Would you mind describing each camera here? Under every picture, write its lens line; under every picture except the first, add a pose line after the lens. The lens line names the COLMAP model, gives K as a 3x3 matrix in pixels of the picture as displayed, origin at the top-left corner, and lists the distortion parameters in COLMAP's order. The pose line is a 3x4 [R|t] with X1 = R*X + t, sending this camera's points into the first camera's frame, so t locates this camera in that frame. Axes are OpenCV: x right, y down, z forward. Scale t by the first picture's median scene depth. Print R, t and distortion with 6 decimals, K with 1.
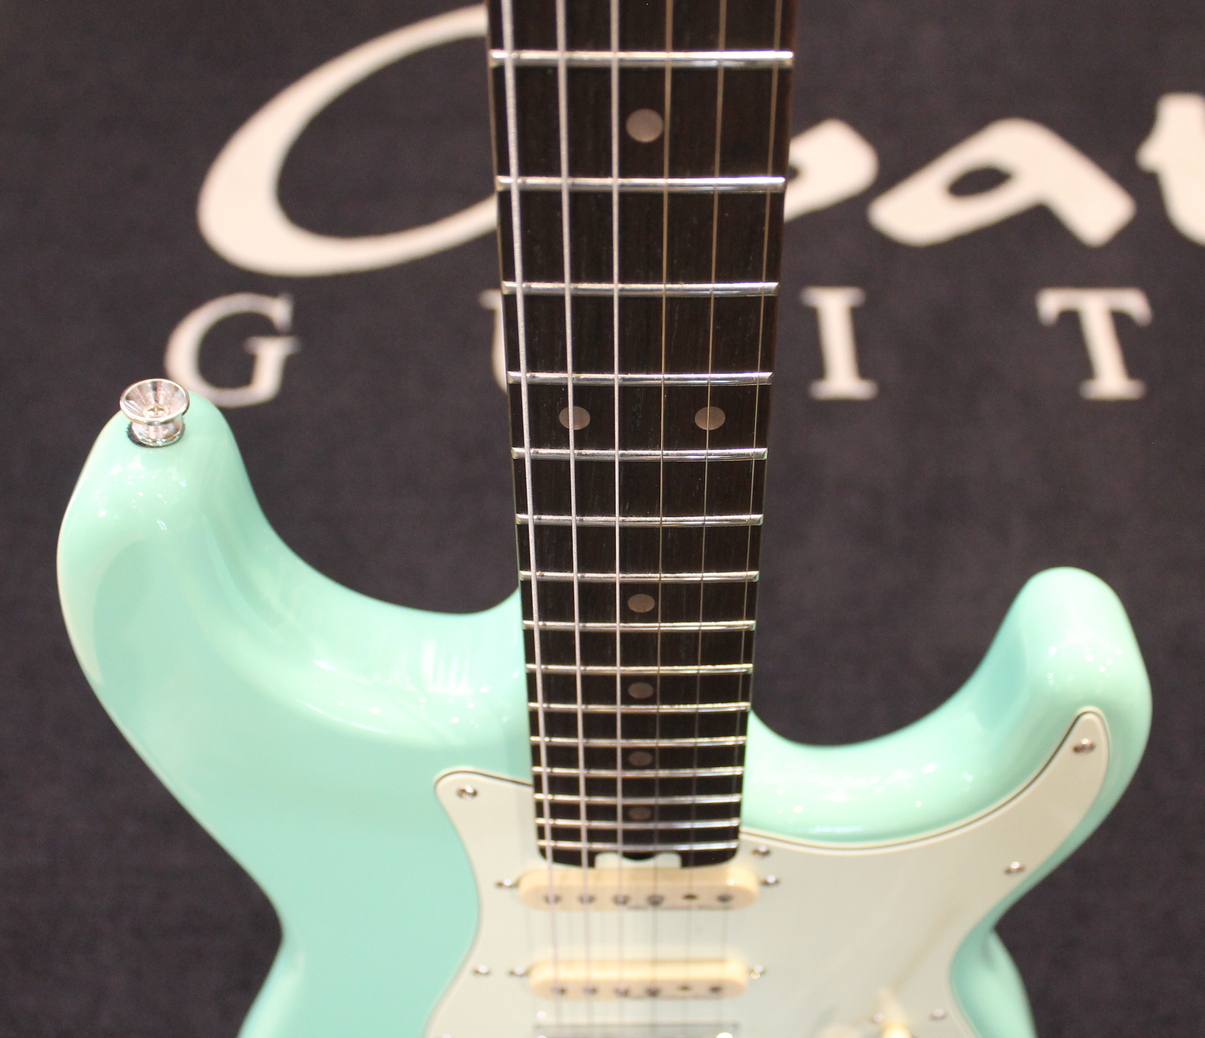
lens RADIAL K [[2260.6, 0, 604.2], [0, 2260.6, 518.3], [0, 0, 1]] dist [-0.179133, 0.000000]
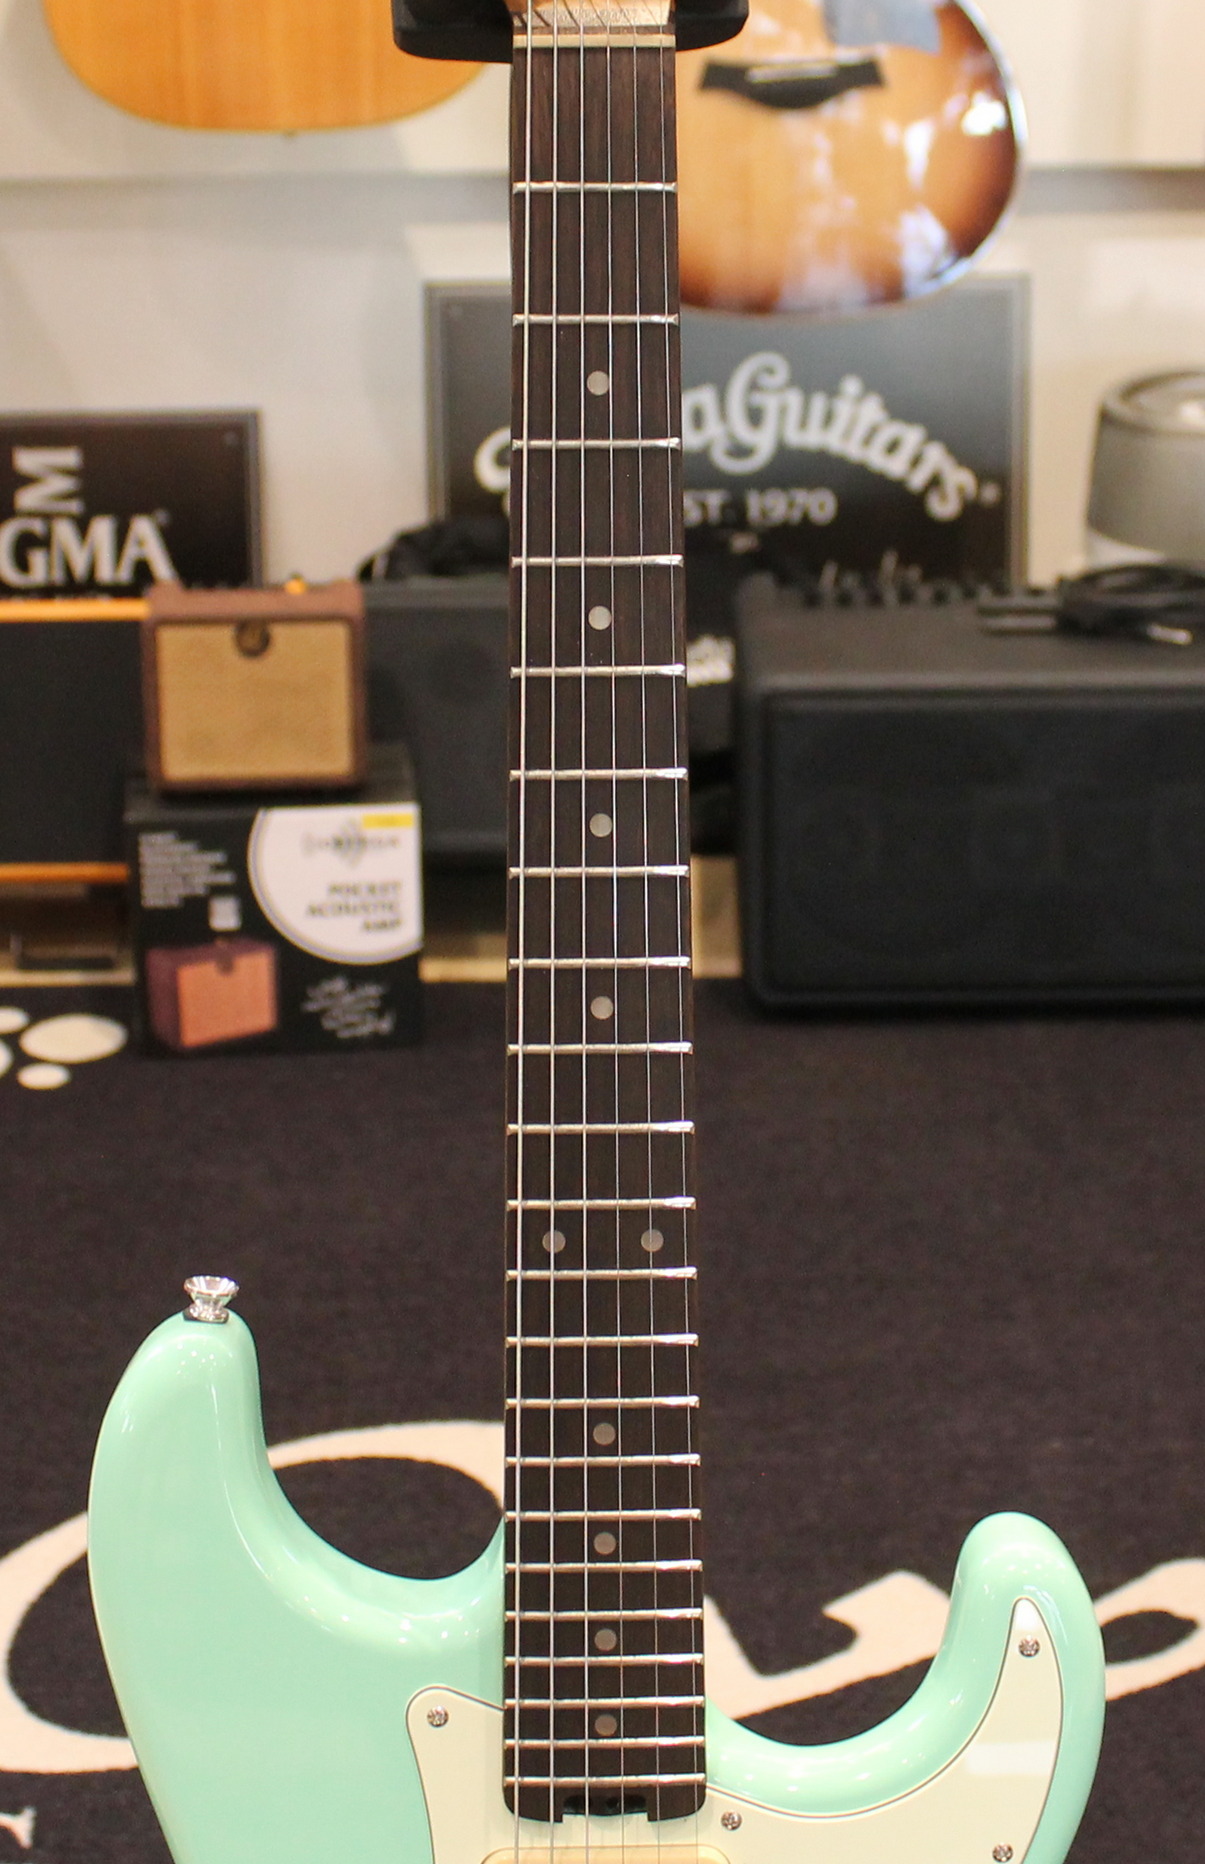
lens RADIAL K [[1092.6, 0, 593.5], [0, 1092.6, 932.5], [0, 0, 1]] dist [0.004450, 0.000799]
pose [[0.999965, 0.005011, 0.006747, 0.002736], [0.003092, 0.527115, -0.849789, 0.217369], [-0.007815, 0.849779, 0.527080, 0.249278]]
